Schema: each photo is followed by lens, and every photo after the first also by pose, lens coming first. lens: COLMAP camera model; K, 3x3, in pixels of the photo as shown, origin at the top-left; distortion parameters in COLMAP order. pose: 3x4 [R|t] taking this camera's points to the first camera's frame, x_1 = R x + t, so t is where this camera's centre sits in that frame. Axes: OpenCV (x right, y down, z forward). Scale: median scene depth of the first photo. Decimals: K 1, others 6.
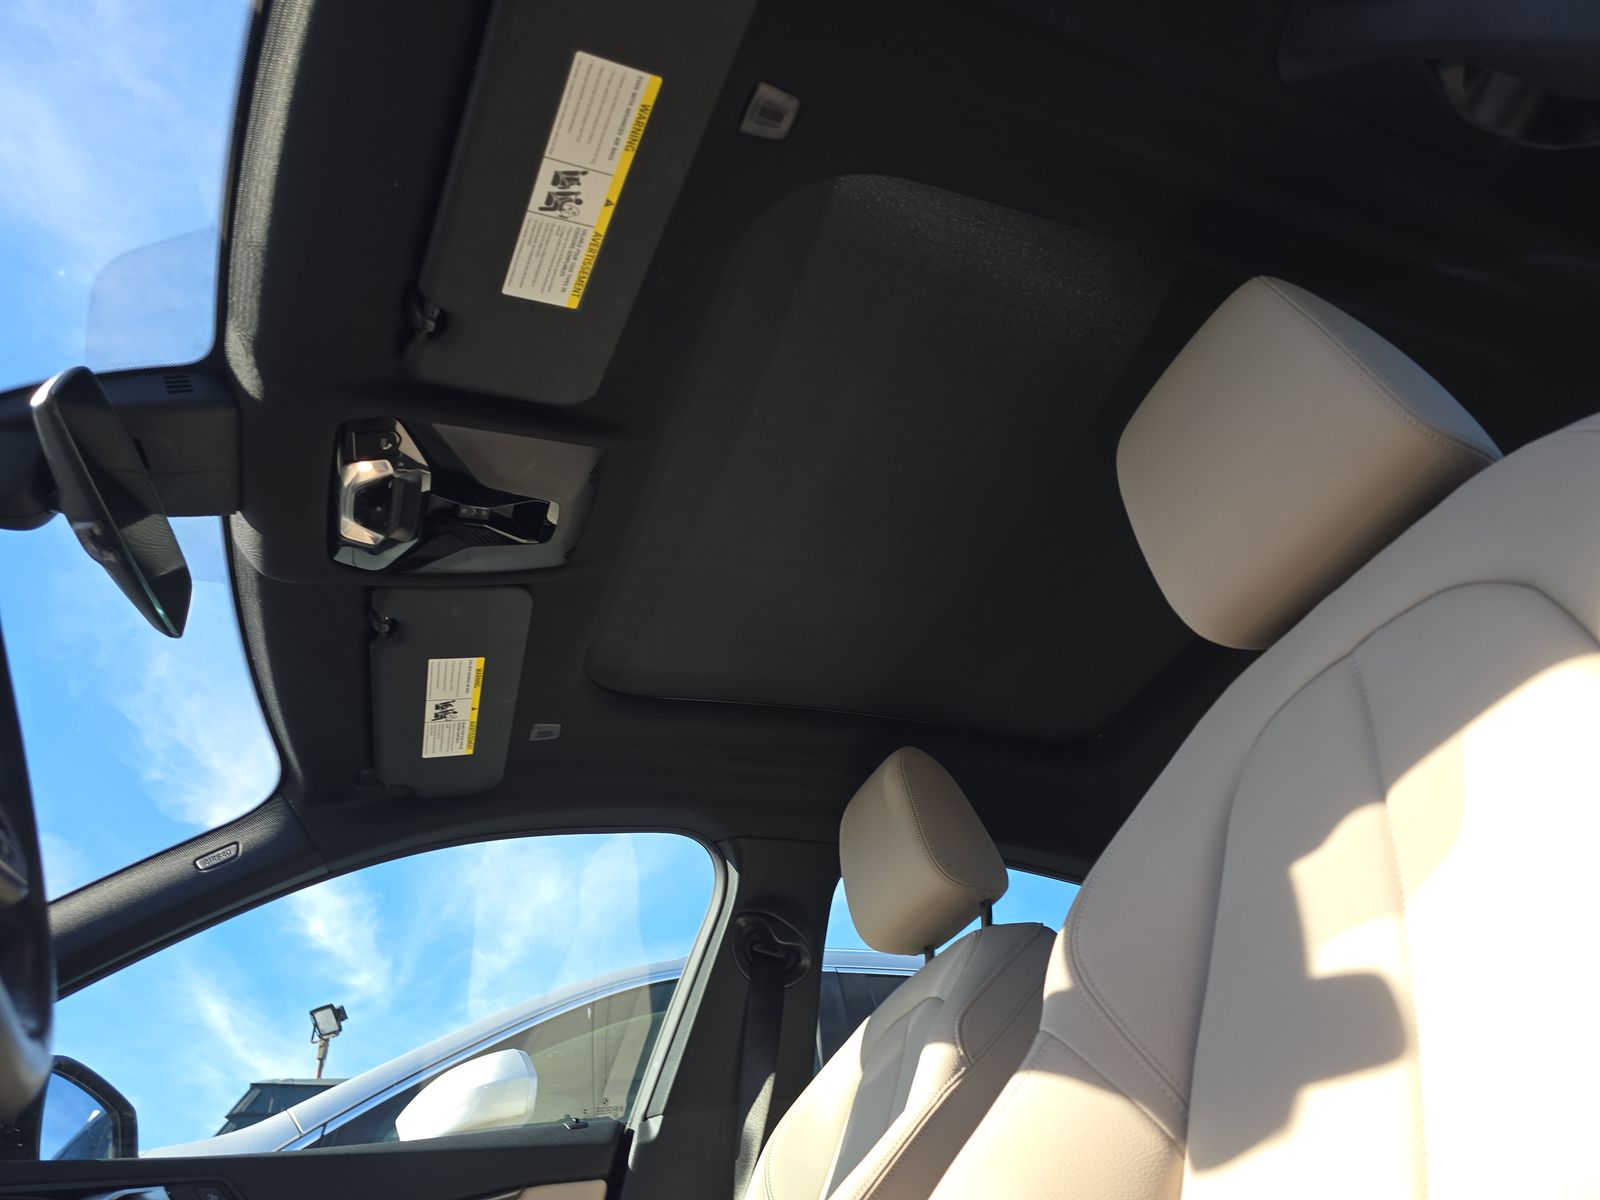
lens RADIAL K [[1113.2, 0, 800.0], [0, 1113.2, 600.0], [0, 0, 1]] dist [0.004175, 0.001936]
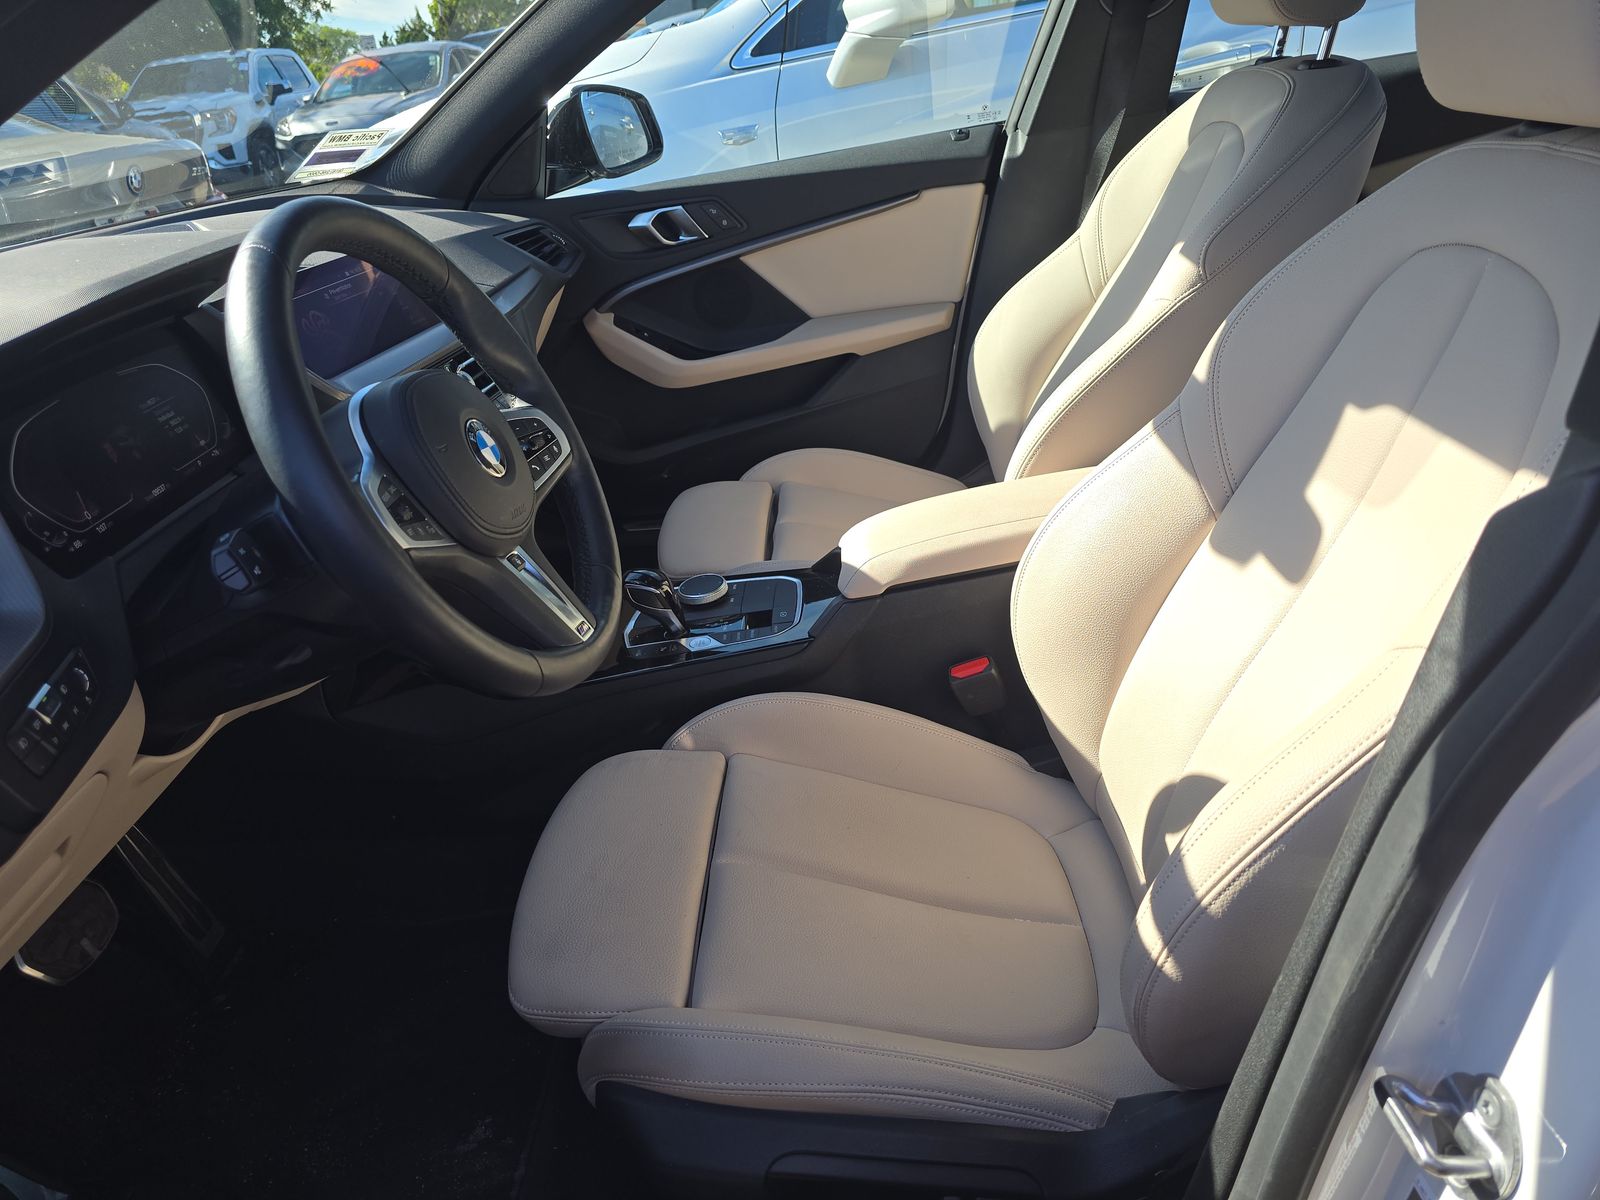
lens RADIAL K [[1113.2, 0, 800.0], [0, 1113.2, 600.0], [0, 0, 1]] dist [0.004175, 0.001936]
pose [[0.922807, 0.179660, -0.340808, 0.149882], [0.238606, 0.428016, 0.871705, -0.429846], [0.302482, -0.885734, 0.352108, 0.064417]]
